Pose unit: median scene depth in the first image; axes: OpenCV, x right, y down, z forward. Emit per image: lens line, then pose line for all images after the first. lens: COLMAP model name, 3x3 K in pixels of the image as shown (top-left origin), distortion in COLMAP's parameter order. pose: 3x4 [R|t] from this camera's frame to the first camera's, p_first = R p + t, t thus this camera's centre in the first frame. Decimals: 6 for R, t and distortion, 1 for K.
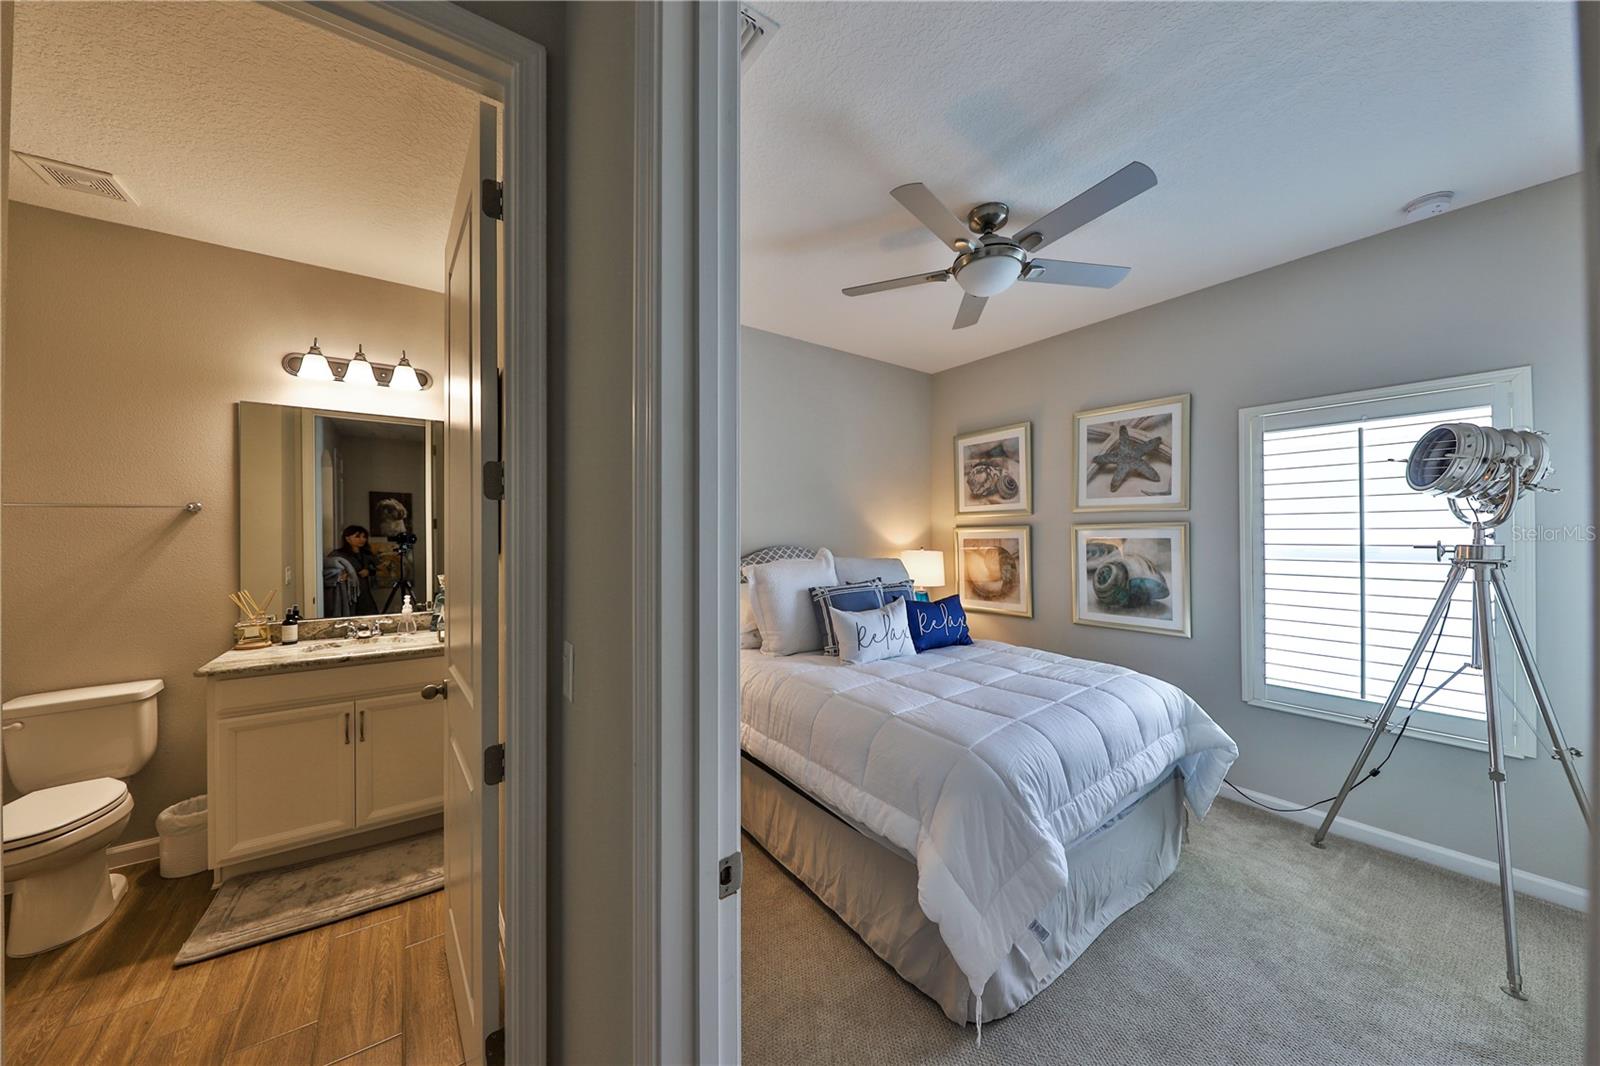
lens RADIAL K [[541.1, 0, 793.0], [0, 541.1, 532.3], [0, 0, 1]] dist [0.004712, -0.003385]
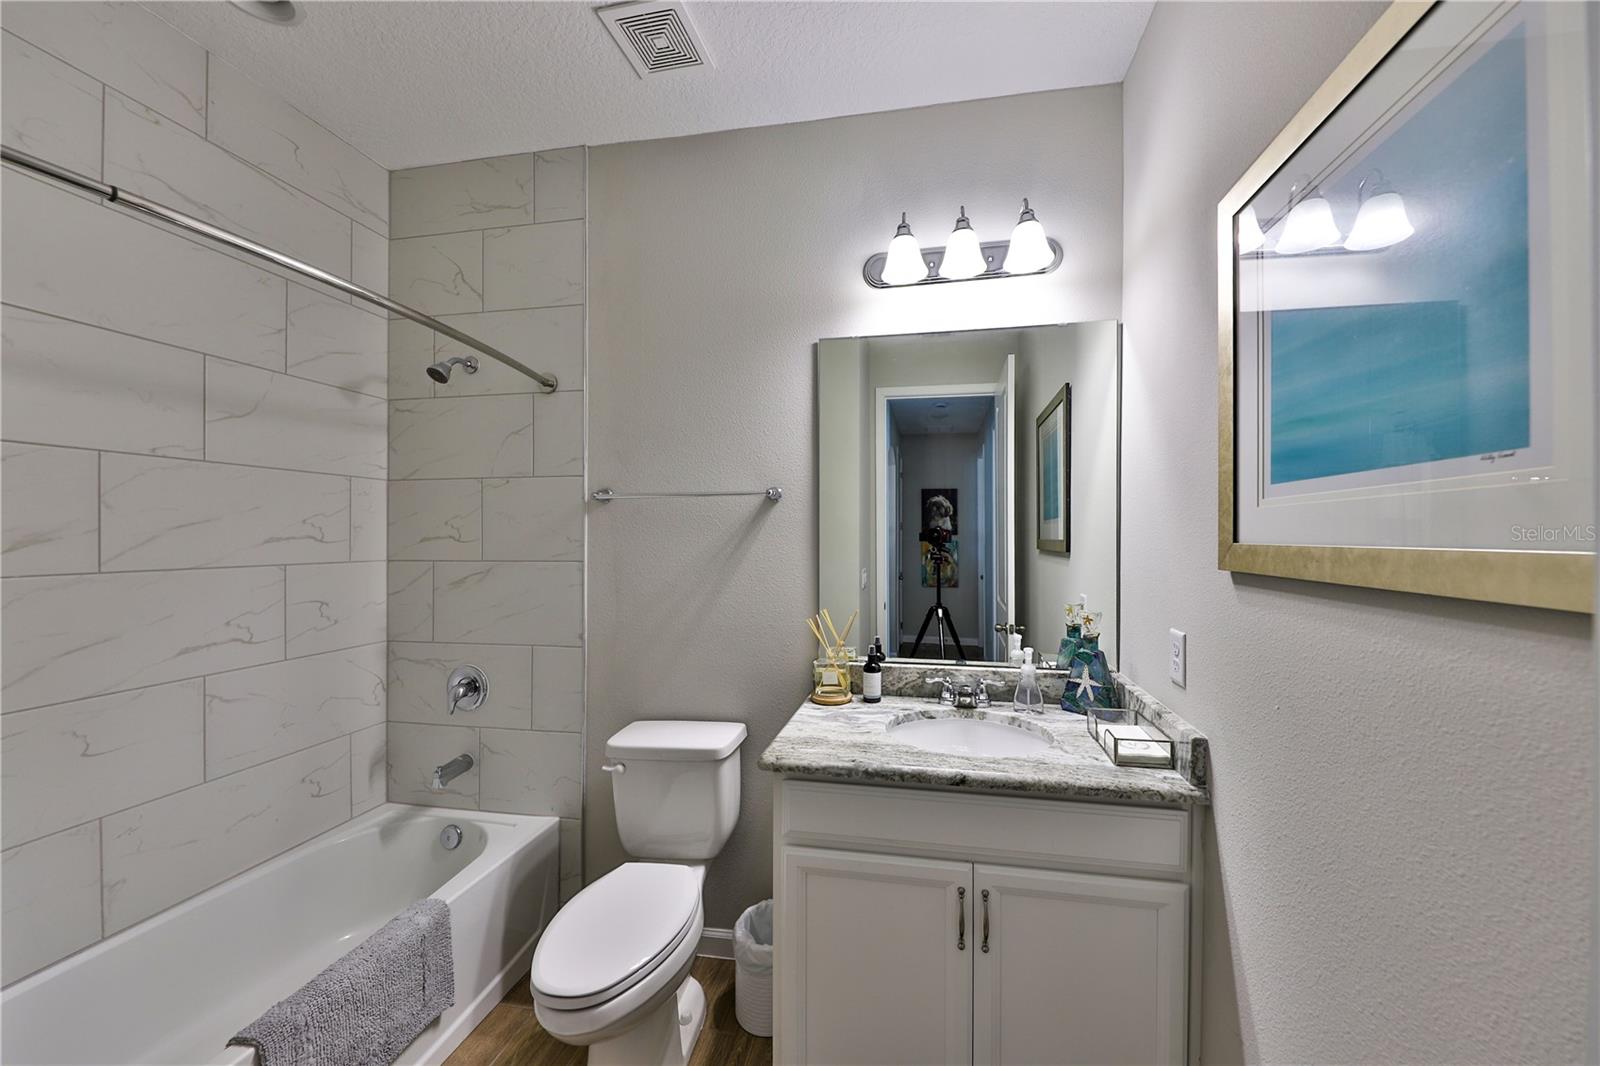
lens RADIAL K [[541.1, 0, 793.0], [0, 541.1, 532.3], [0, 0, 1]] dist [0.004712, -0.003385]
pose [[0.642183, 0.003850, -0.766542, -0.510171], [-0.000591, 0.999990, 0.004527, 0.002558], [0.766551, -0.002454, 0.642179, 0.529136]]
